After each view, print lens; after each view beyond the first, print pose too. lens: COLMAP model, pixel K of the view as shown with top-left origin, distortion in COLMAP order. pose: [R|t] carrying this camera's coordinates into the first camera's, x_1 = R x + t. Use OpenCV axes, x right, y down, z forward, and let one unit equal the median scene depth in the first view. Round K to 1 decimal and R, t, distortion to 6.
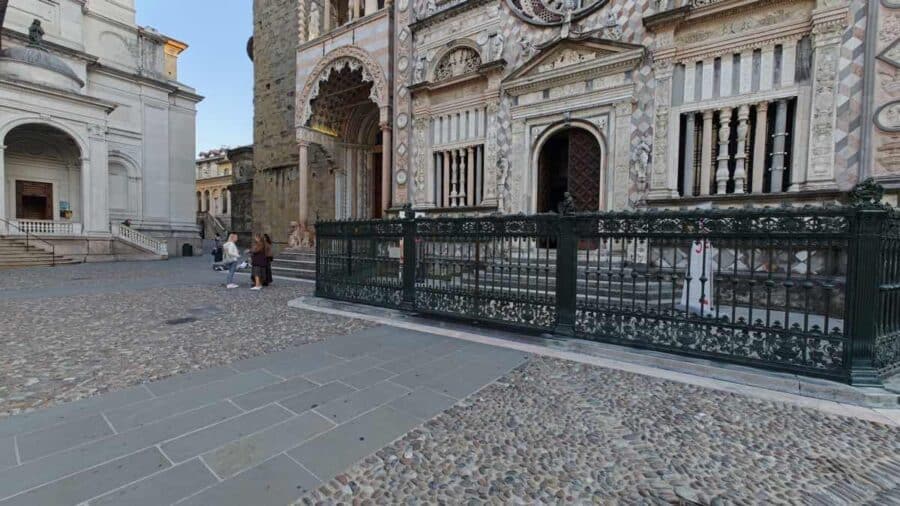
lens RADIAL K [[344.0, 0, 450.0], [0, 344.0, 253.0], [0, 0, 1]] dist [0.000393, 0.000014]
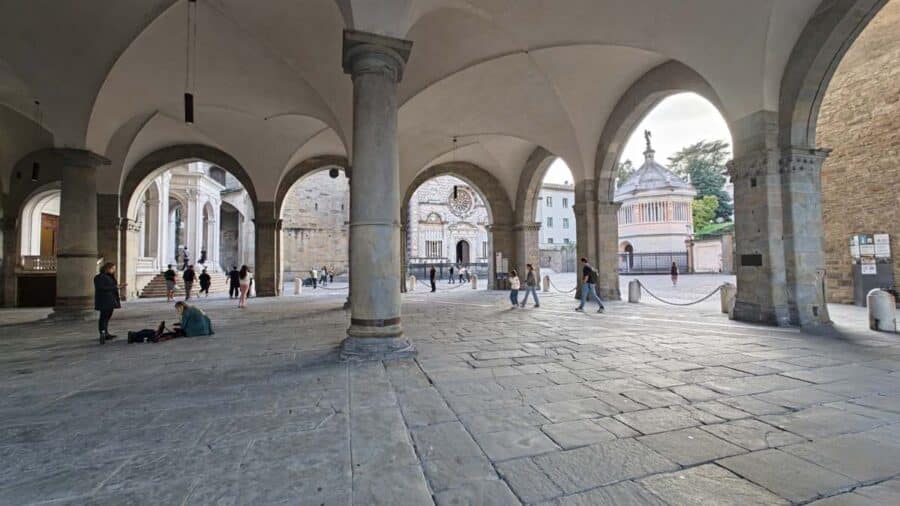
lens RADIAL K [[338.4, 0, 445.5], [0, 338.4, 255.8], [0, 0, 1]] dist [0.000660, 0.000006]
pose [[0.645903, 0.008467, 0.763372, -2.507364], [0.049243, 0.997394, -0.052729, 0.034561], [-0.761829, 0.071648, 0.643803, -1.282498]]
